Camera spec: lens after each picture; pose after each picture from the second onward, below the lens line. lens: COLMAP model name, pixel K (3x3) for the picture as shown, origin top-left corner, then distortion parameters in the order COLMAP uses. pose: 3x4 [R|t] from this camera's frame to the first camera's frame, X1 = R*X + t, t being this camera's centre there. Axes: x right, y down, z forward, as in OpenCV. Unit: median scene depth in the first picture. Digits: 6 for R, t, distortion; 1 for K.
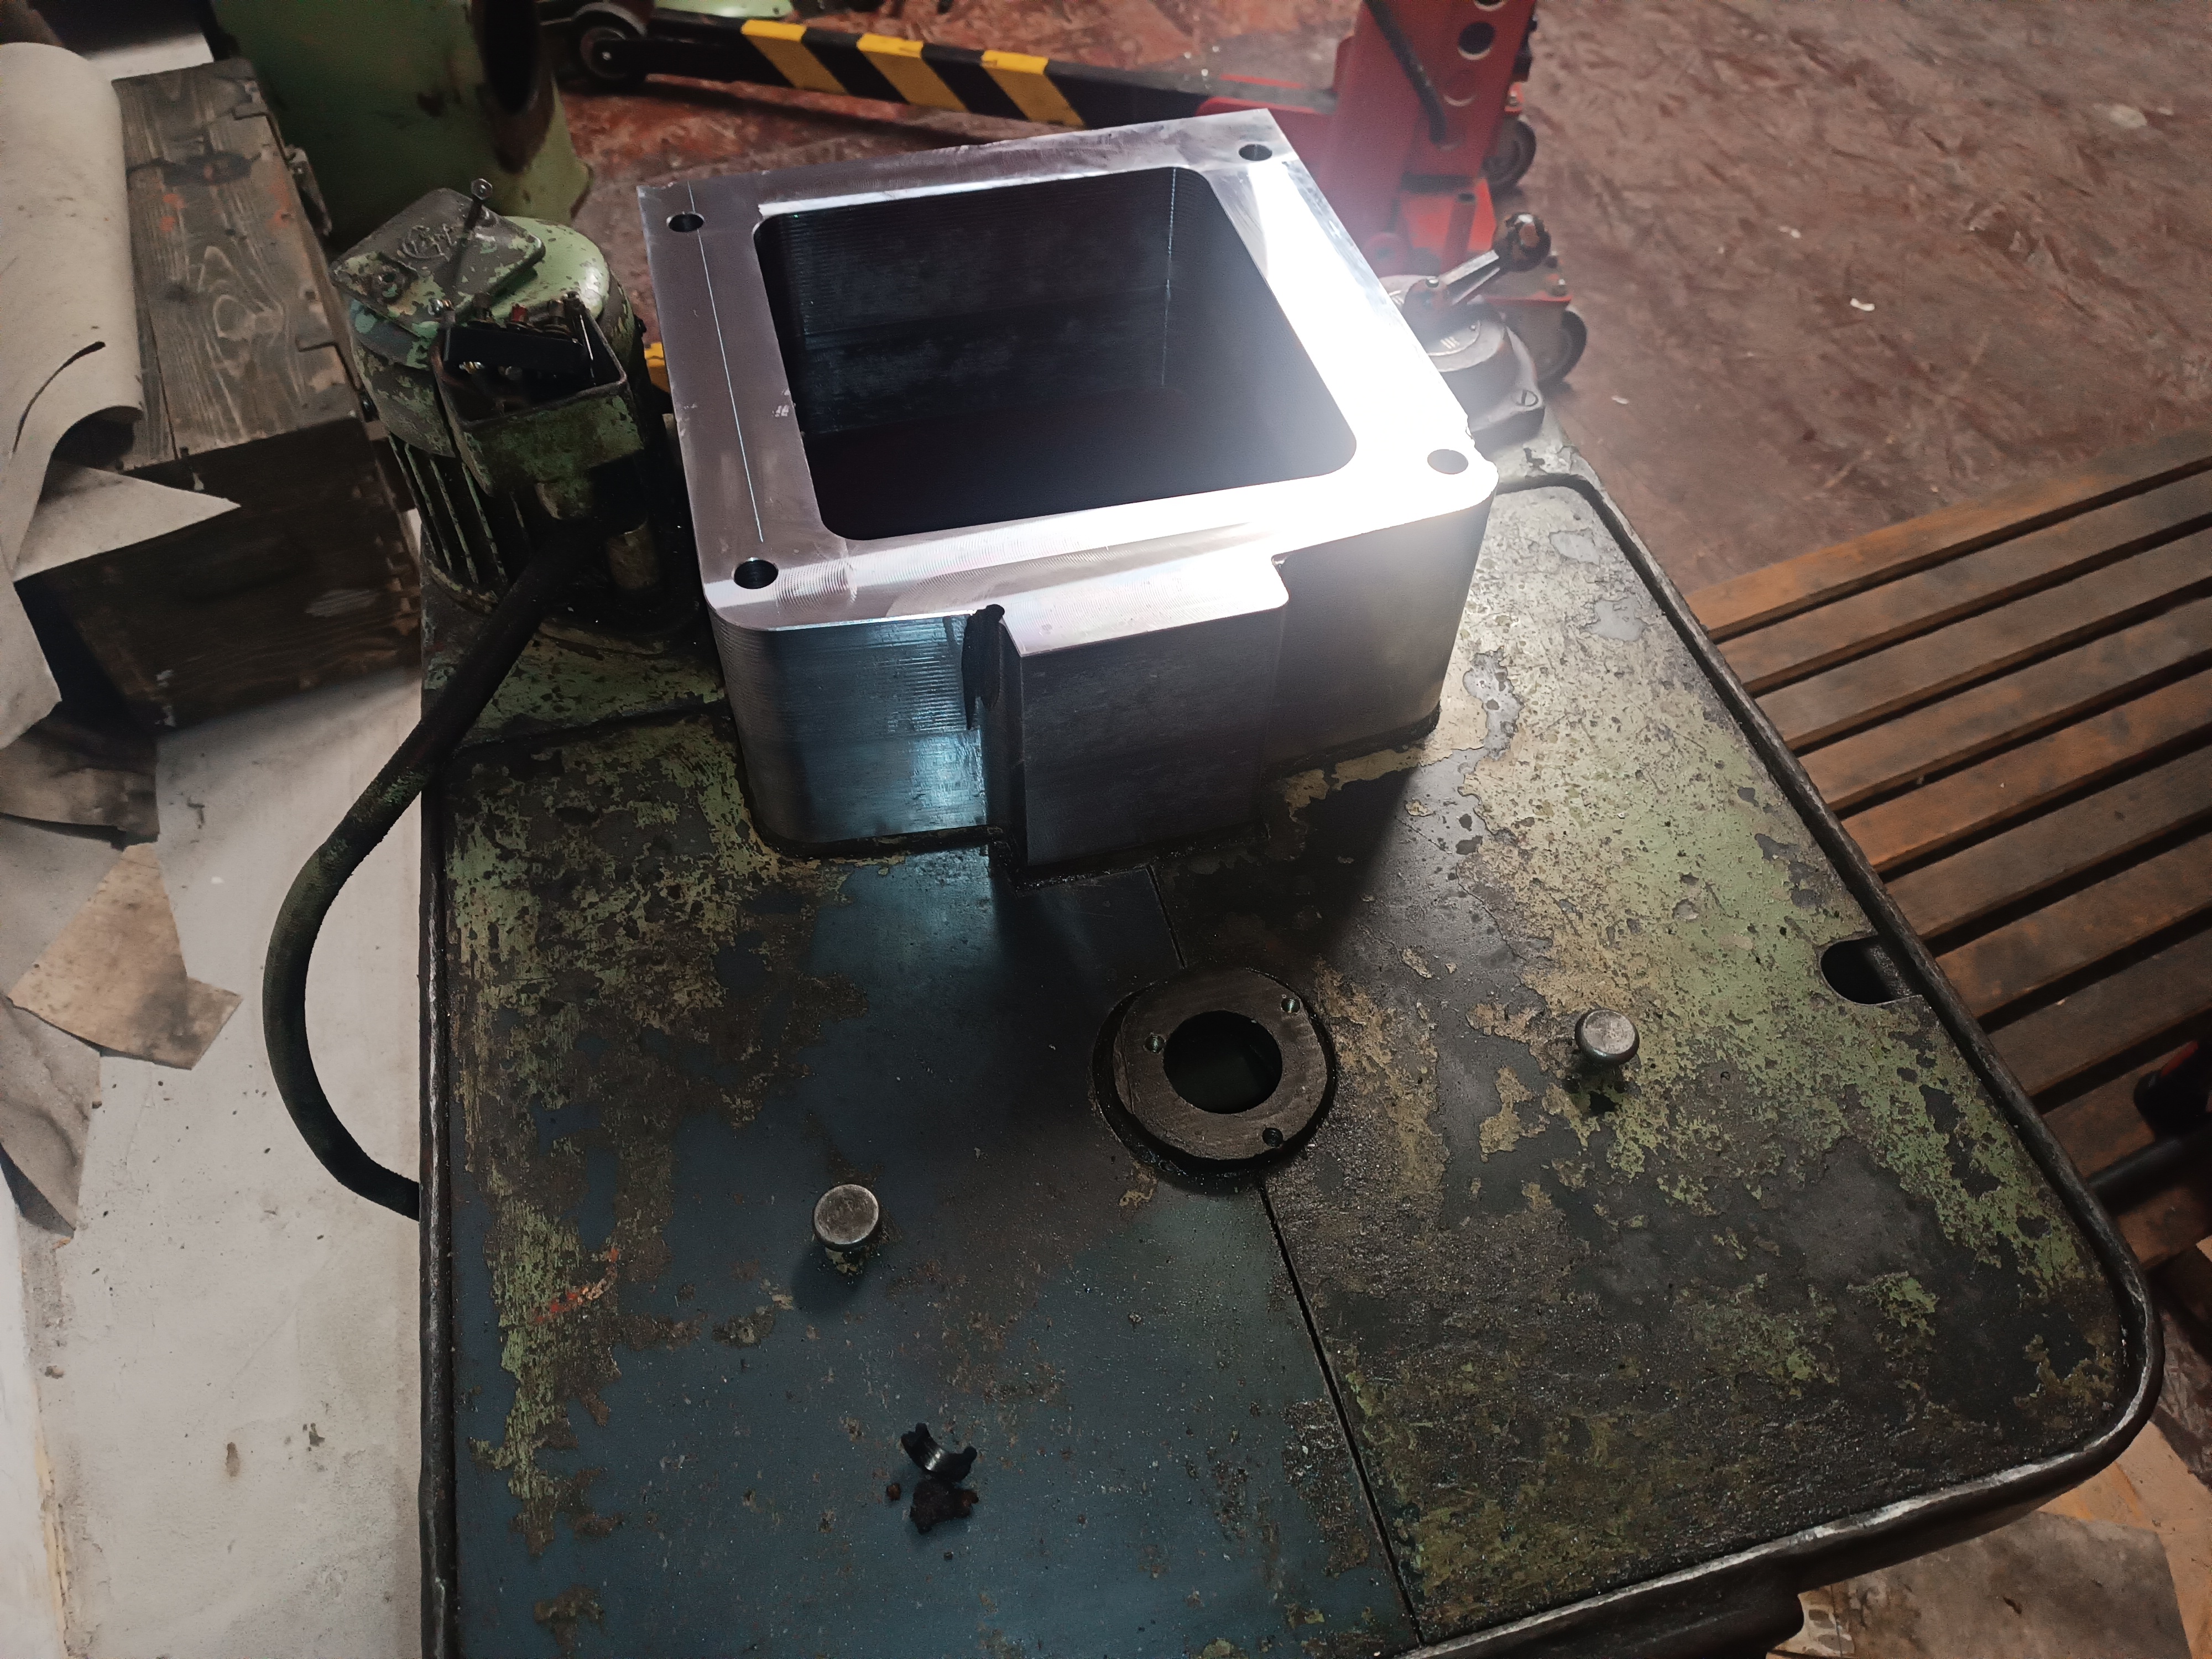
lens RADIAL K [[1567.8, 0, 1114.5], [0, 1567.8, 819.1], [0, 0, 1]] dist [0.008391, -0.001628]
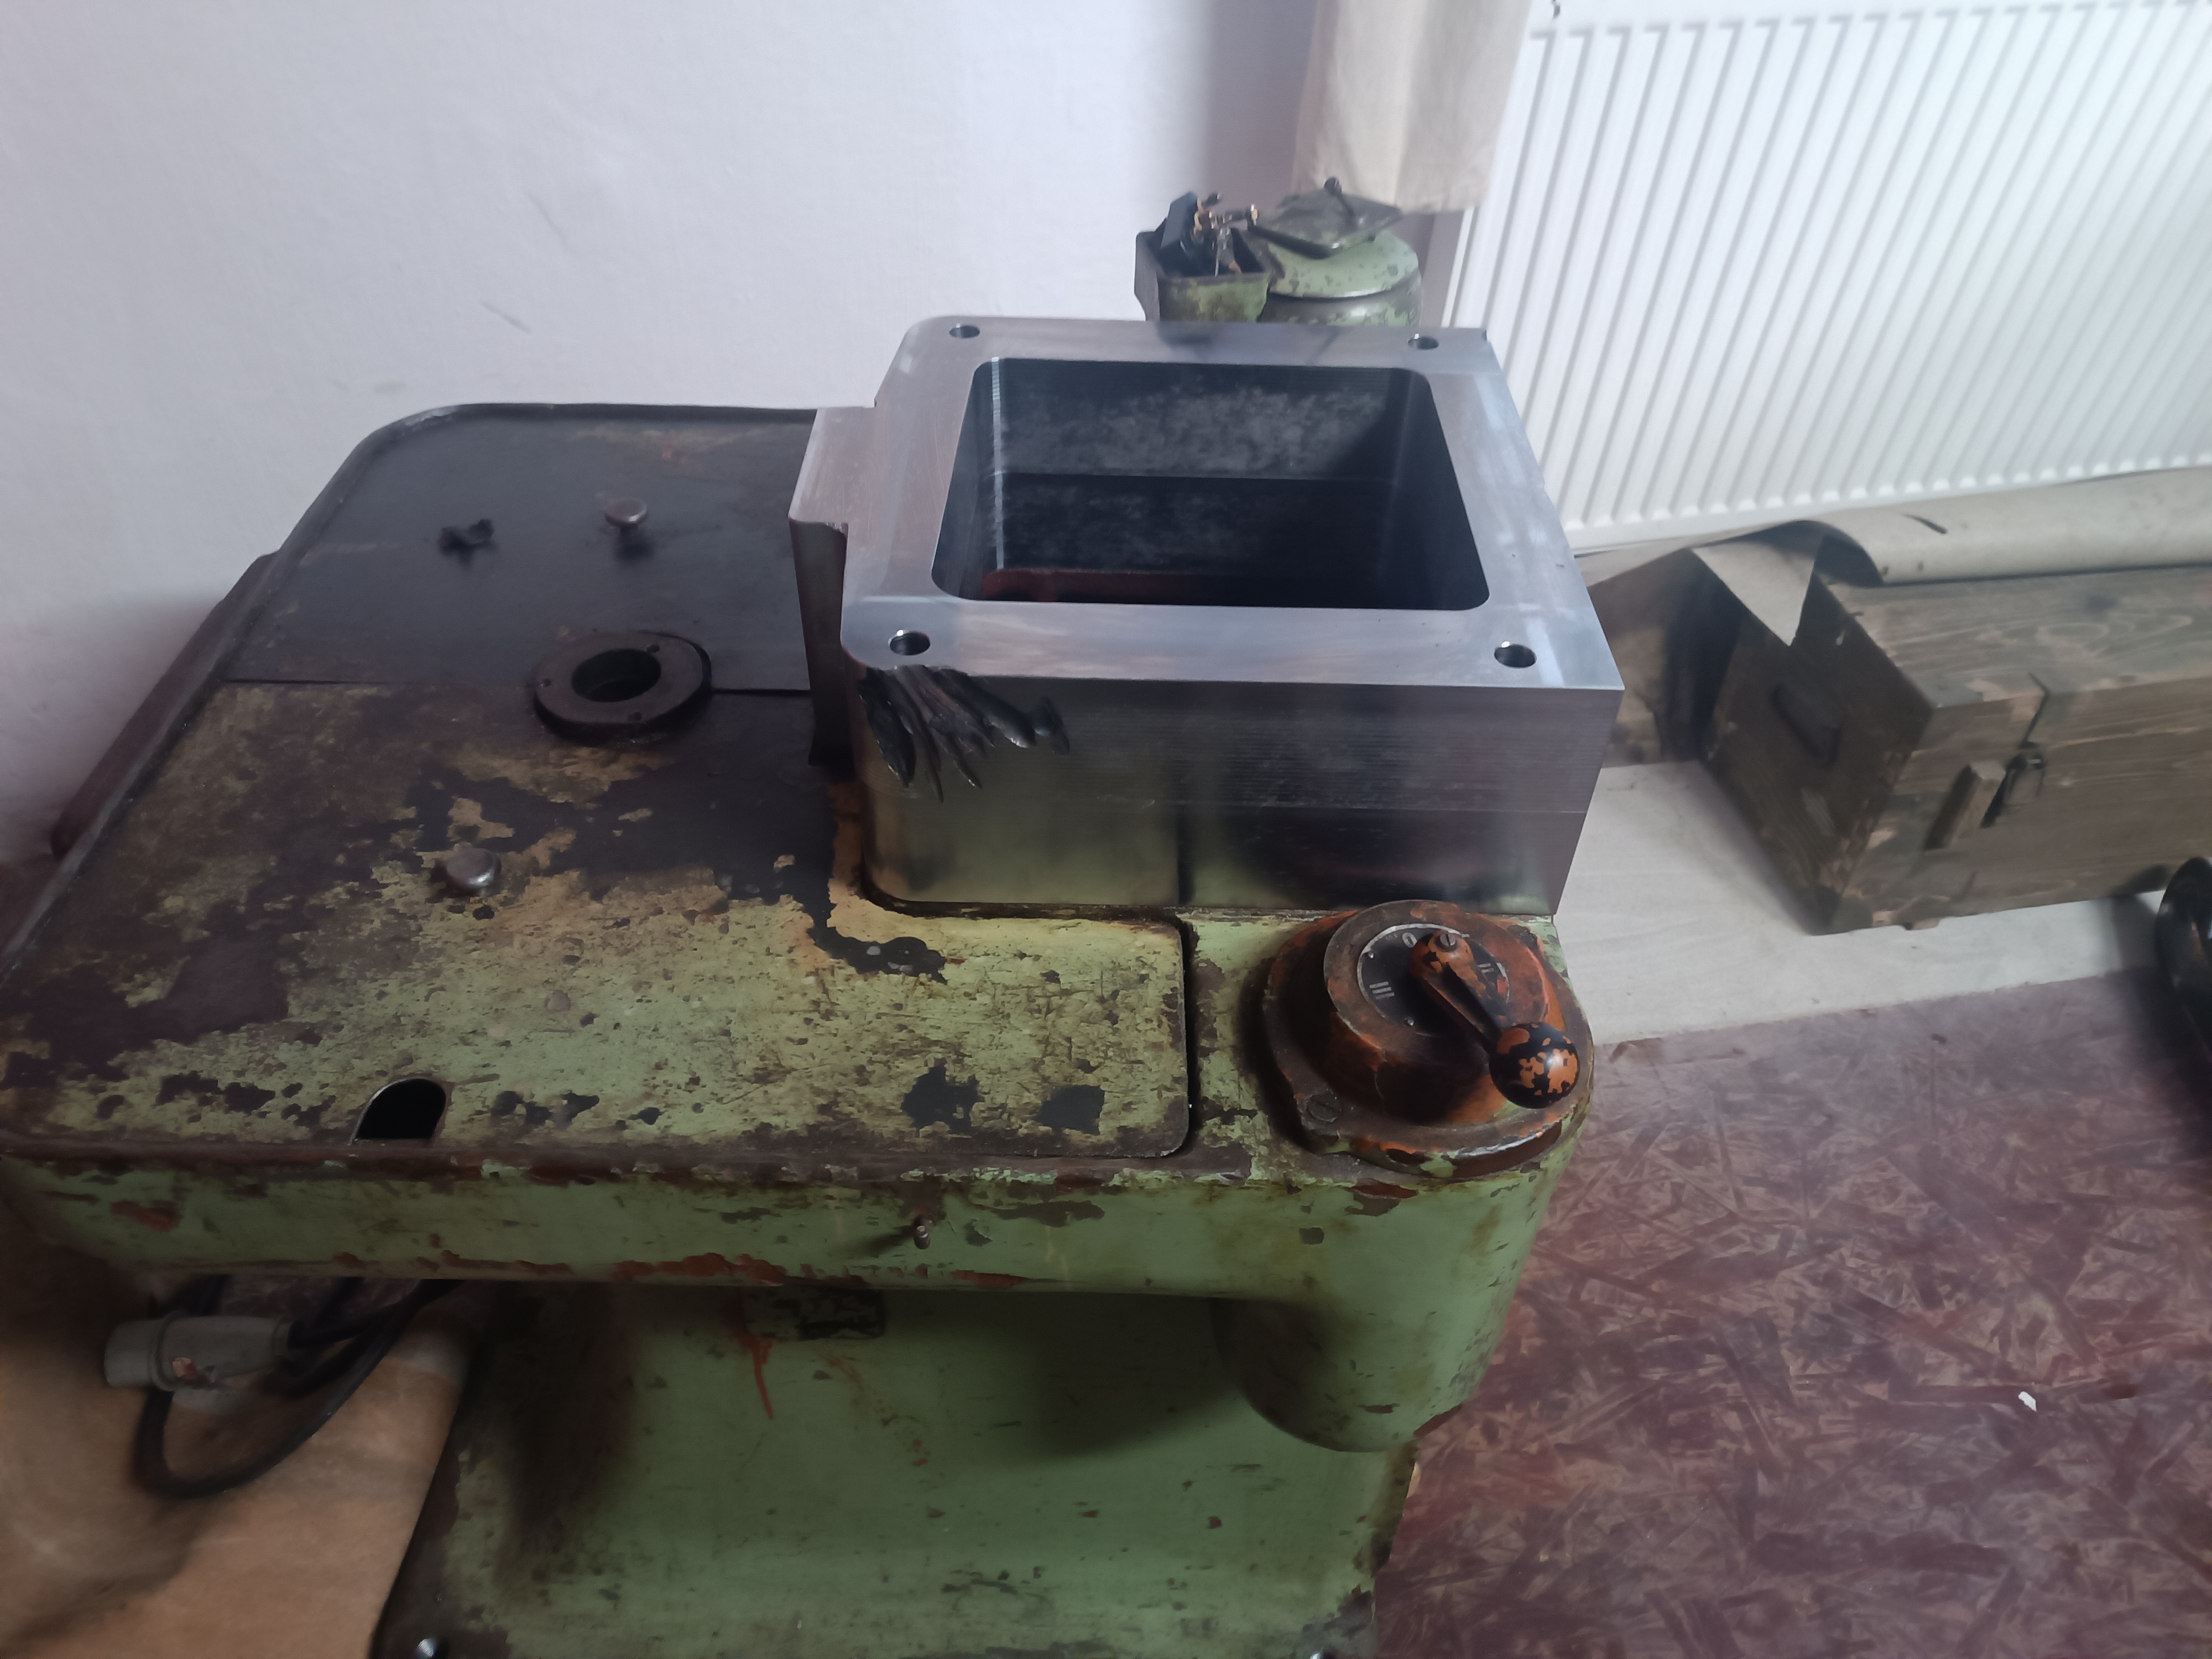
lens RADIAL K [[1594.6, 0, 1125.4], [0, 1594.6, 798.5], [0, 0, 1]] dist [0.004450, -0.007019]
pose [[-0.261434, 0.617086, -0.742198, 1.005115], [-0.779409, 0.318616, 0.539449, -0.863542], [0.569362, 0.719506, 0.397665, 0.758163]]
